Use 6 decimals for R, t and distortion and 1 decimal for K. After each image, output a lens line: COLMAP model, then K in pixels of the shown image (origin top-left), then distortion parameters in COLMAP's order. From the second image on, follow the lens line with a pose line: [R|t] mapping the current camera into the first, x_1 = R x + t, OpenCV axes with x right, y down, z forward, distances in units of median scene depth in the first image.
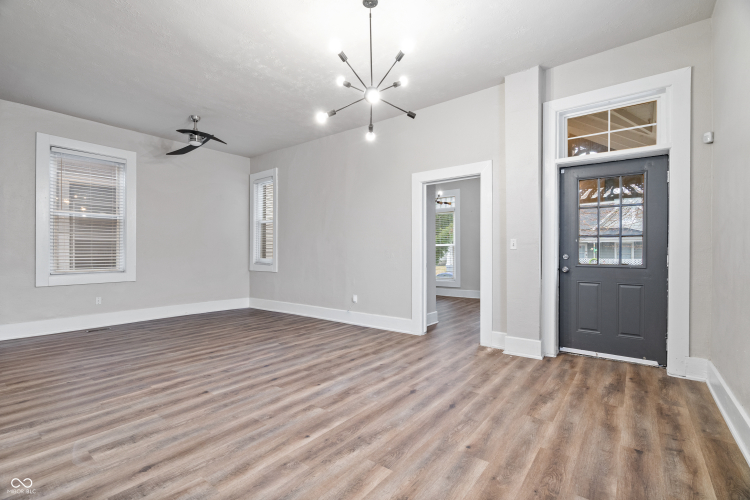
lens RADIAL K [[339.8, 0, 372.8], [0, 339.8, 250.0], [0, 0, 1]] dist [-0.000683, 0.000402]
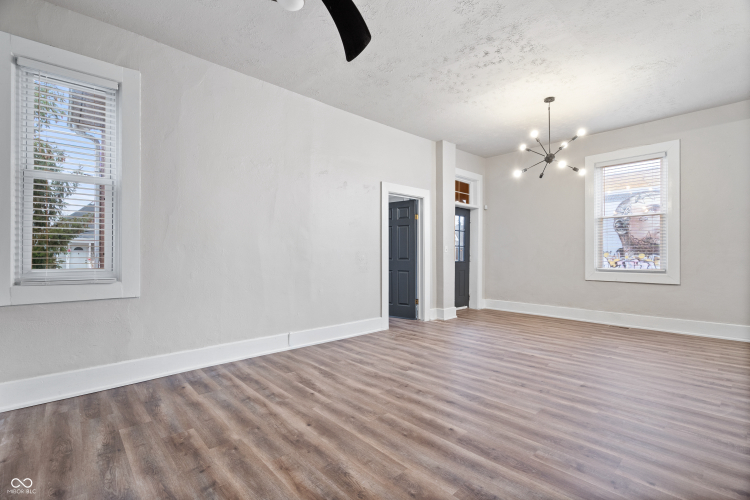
lens RADIAL K [[339.8, 0, 372.8], [0, 339.8, 250.0], [0, 0, 1]] dist [-0.000683, 0.000402]
pose [[0.174944, 0.012887, 0.984494, -1.538547], [-0.007556, 0.999902, -0.011746, 0.010182], [-0.984549, -0.005384, 0.175024, 1.359059]]
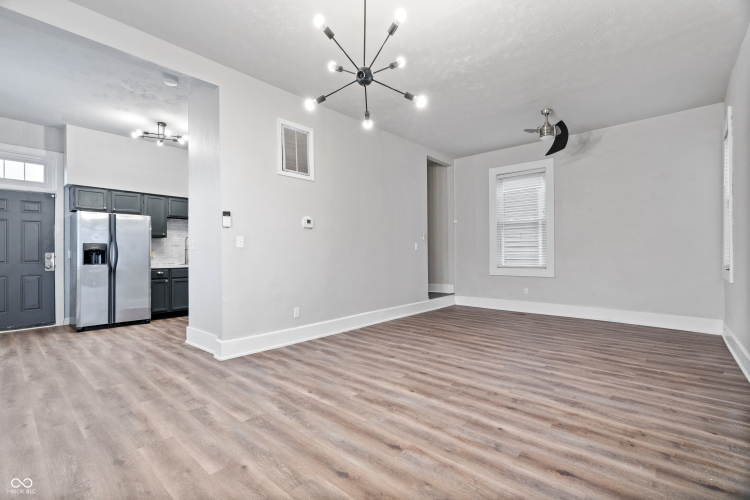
lens RADIAL K [[339.8, 0, 372.8], [0, 339.8, 250.0], [0, 0, 1]] dist [-0.000683, 0.000402]
pose [[-0.068980, -0.007662, -0.997589, 0.780947], [0.014691, 0.999854, -0.008695, 0.010510], [0.997510, -0.015255, -0.068858, 0.947720]]
